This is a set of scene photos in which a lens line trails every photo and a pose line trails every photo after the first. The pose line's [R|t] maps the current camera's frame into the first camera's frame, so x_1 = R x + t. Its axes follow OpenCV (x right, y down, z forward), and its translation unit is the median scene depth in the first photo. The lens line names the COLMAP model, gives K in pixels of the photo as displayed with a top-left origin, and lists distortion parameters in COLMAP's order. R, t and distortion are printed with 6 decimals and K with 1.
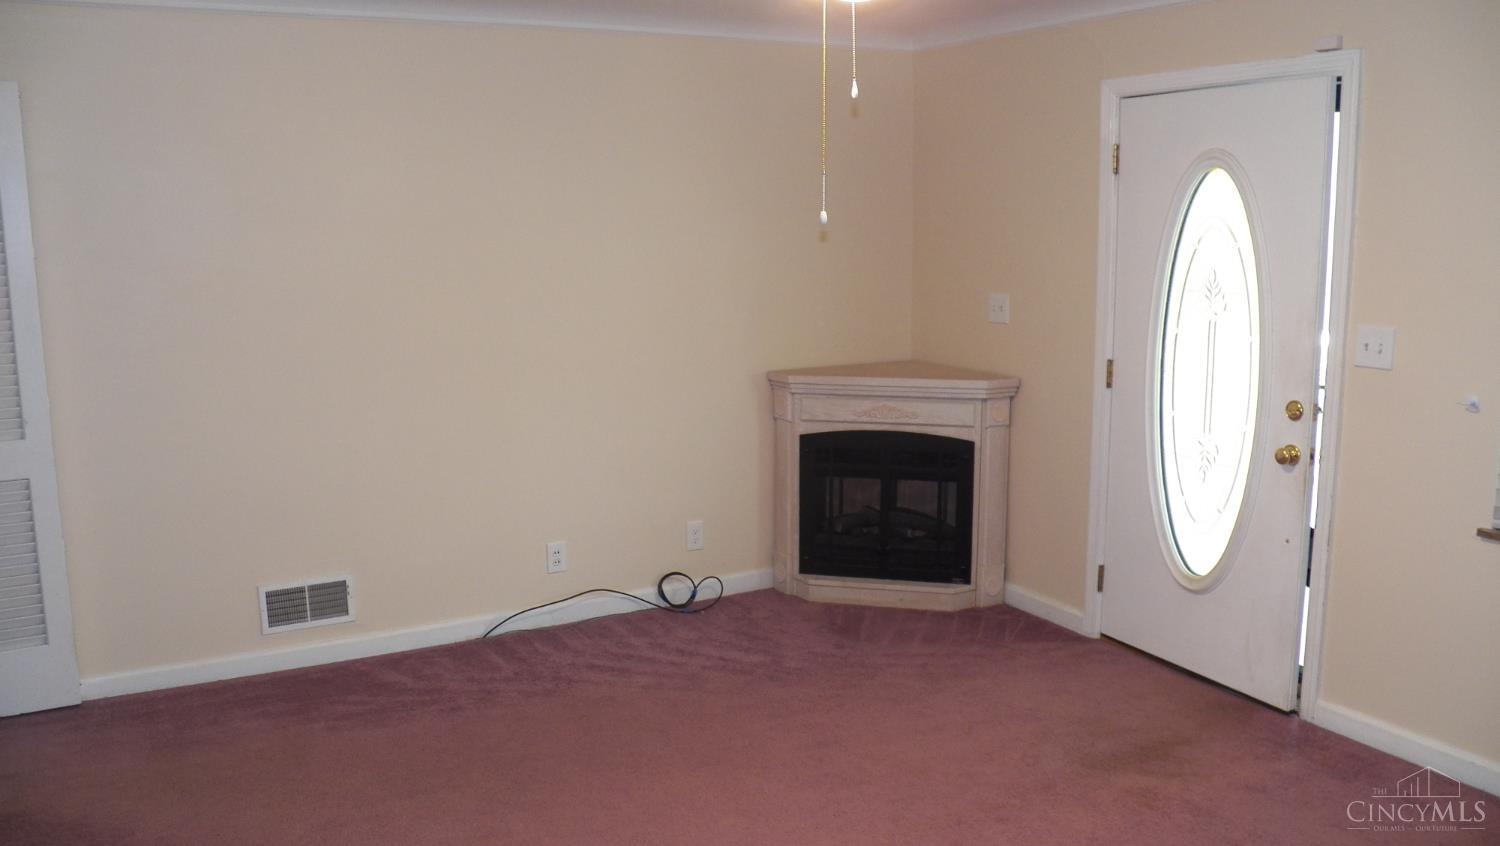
lens RADIAL K [[1231.8, 0, 748.7], [0, 1231.8, 429.4], [0, 0, 1]] dist [-0.134271, 0.094576]
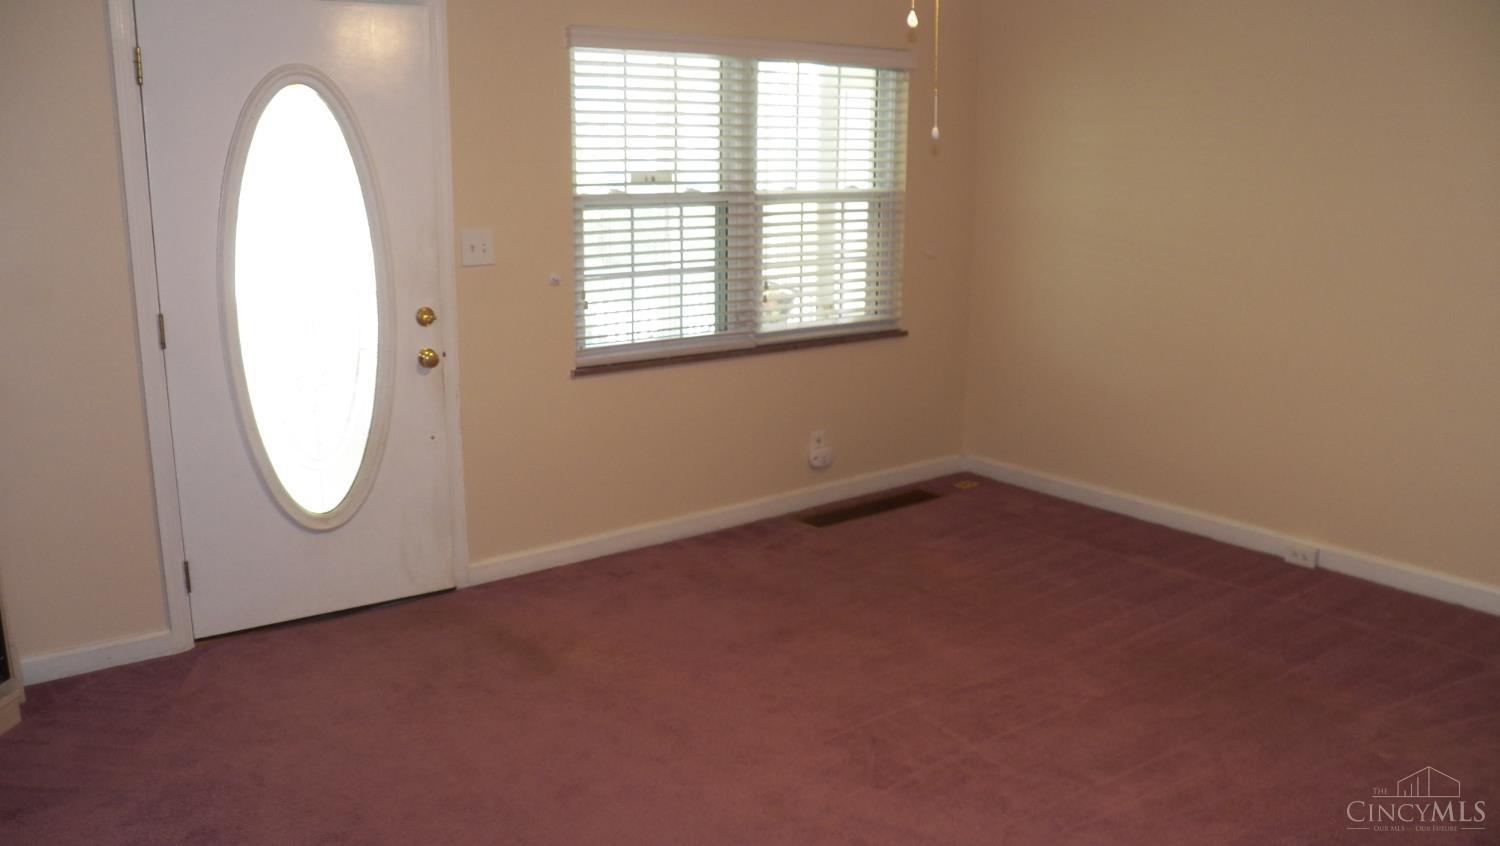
lens RADIAL K [[1231.8, 0, 746.3], [0, 1231.8, 421.3], [0, 0, 1]] dist [-0.134271, 0.094576]
pose [[-0.157831, -0.206255, 0.965686, -0.481550], [0.160502, 0.959580, 0.231183, -0.095661], [-0.974335, 0.191483, -0.118347, 0.627748]]
